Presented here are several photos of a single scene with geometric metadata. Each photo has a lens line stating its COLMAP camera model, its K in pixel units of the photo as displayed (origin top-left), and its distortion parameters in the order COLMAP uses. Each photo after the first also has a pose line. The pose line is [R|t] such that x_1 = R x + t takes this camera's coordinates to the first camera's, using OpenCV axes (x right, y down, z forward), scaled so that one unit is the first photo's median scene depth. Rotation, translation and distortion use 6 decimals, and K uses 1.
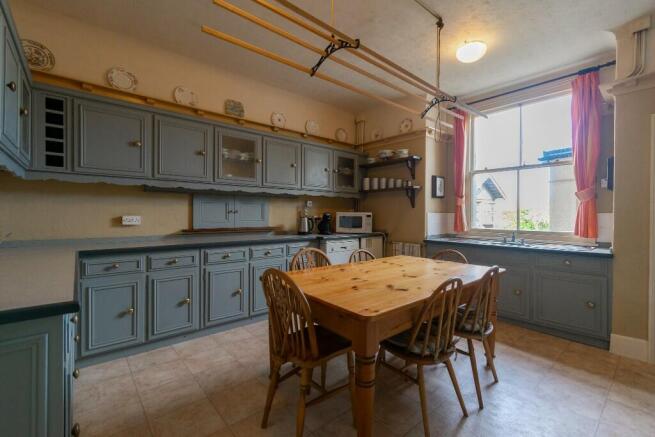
lens RADIAL K [[289.1, 0, 327.5], [0, 289.1, 216.8], [0, 0, 1]] dist [0.002856, -0.000276]
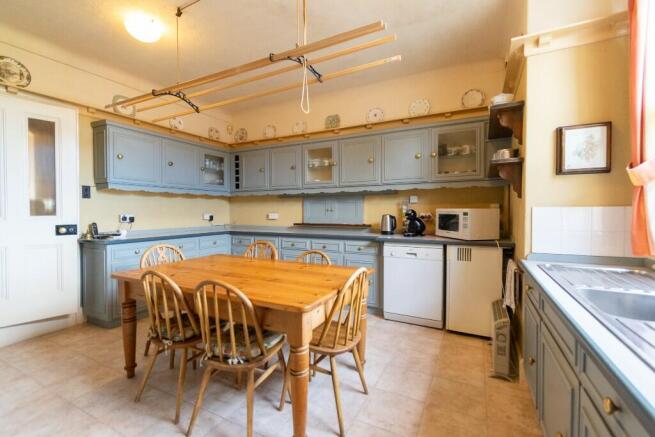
lens RADIAL K [[289.1, 0, 328.3], [0, 289.1, 216.8], [0, 0, 1]] dist [0.002856, -0.000276]
pose [[0.371020, 0.009011, -0.928581, 0.739989], [-0.004624, 0.999958, 0.007856, 0.001022], [0.928613, 0.001379, 0.371046, 0.533981]]
